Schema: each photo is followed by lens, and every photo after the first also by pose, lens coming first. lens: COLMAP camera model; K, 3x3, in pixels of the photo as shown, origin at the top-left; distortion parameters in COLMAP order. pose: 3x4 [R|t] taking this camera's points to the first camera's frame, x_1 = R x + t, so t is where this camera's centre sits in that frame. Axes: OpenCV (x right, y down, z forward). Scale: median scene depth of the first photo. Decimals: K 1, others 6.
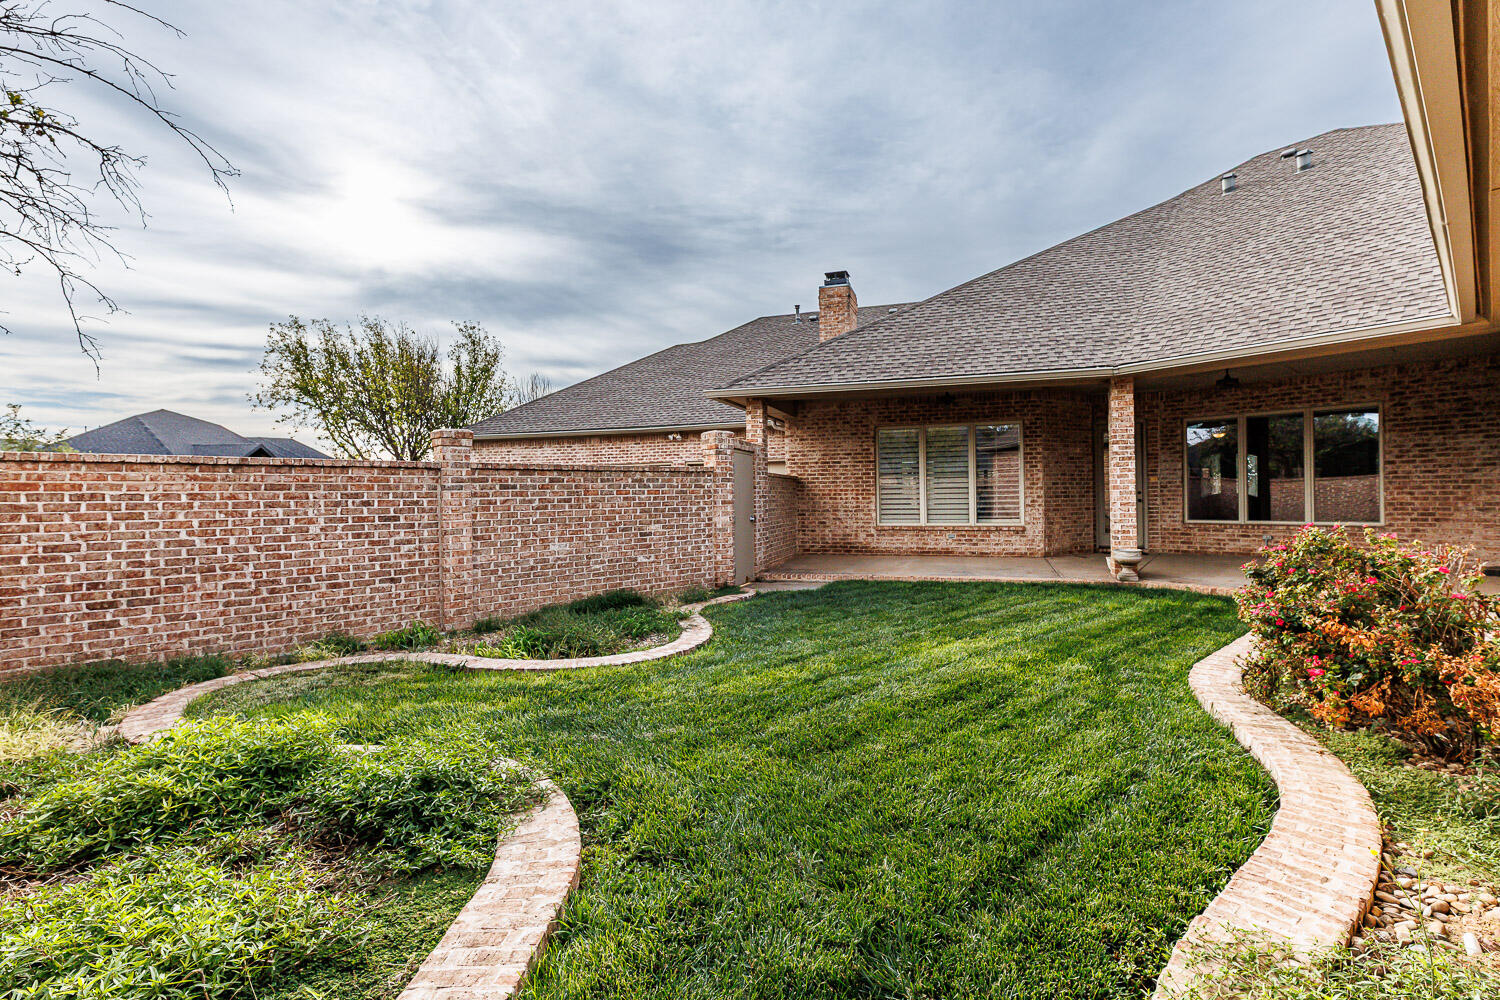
lens RADIAL K [[673.1, 0, 750.6], [0, 673.1, 496.7], [0, 0, 1]] dist [0.005855, 0.000630]
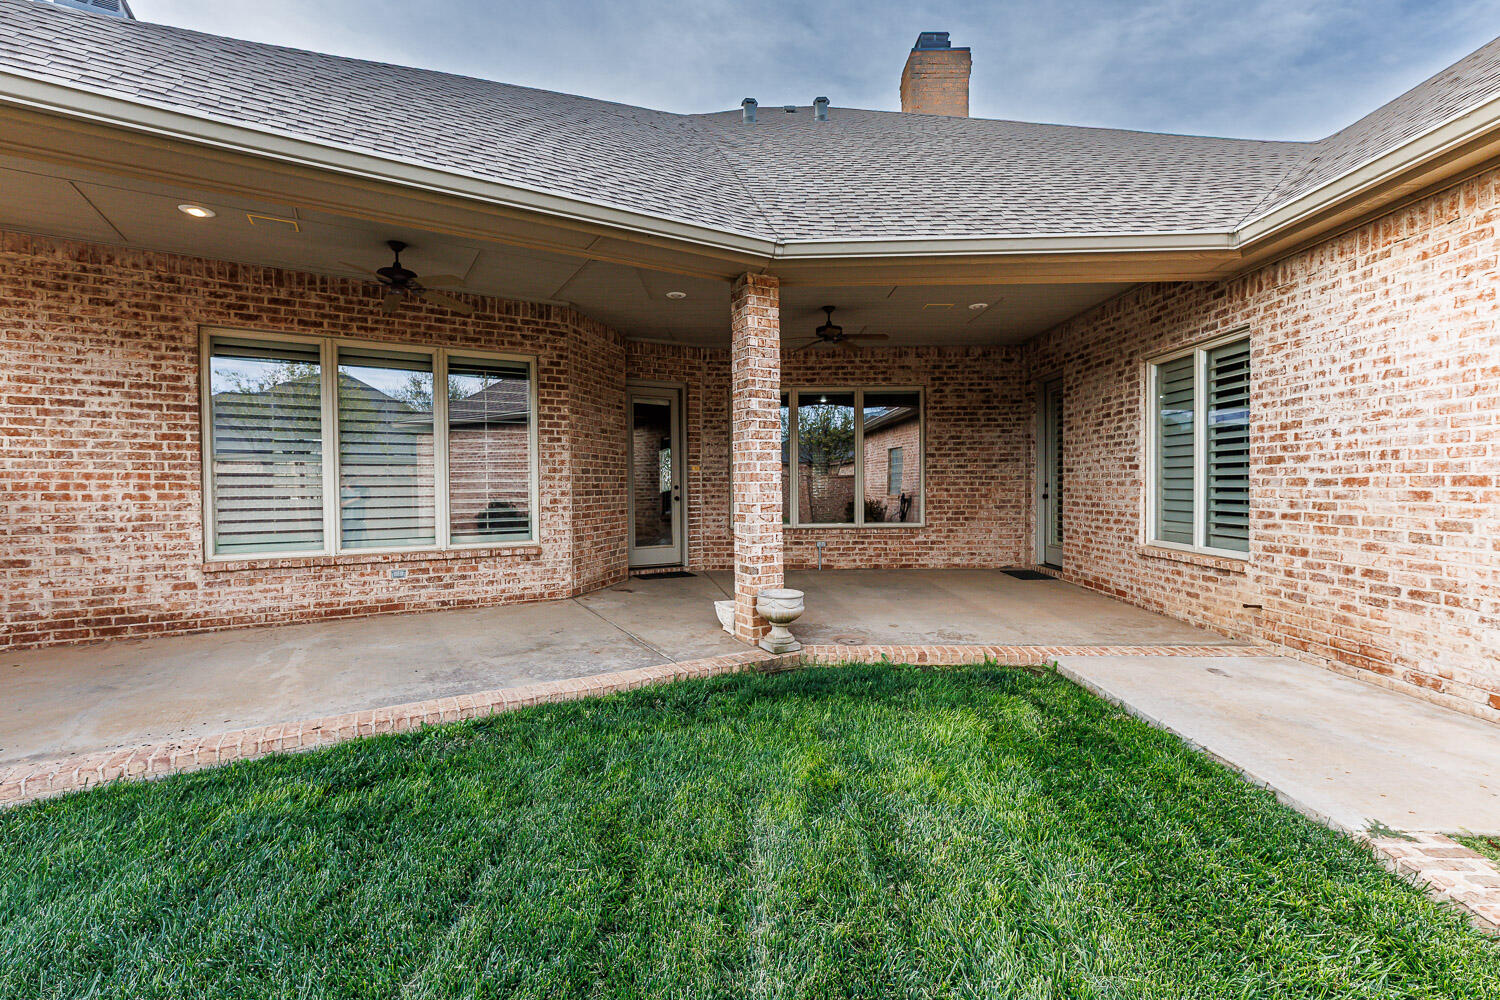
lens RADIAL K [[673.1, 0, 752.0], [0, 673.1, 495.5], [0, 0, 1]] dist [0.005855, 0.000630]
pose [[0.667189, -0.002396, 0.744885, 0.126813], [-0.002613, 0.999981, 0.005557, -0.001934], [-0.744884, -0.005654, 0.667170, 0.582813]]
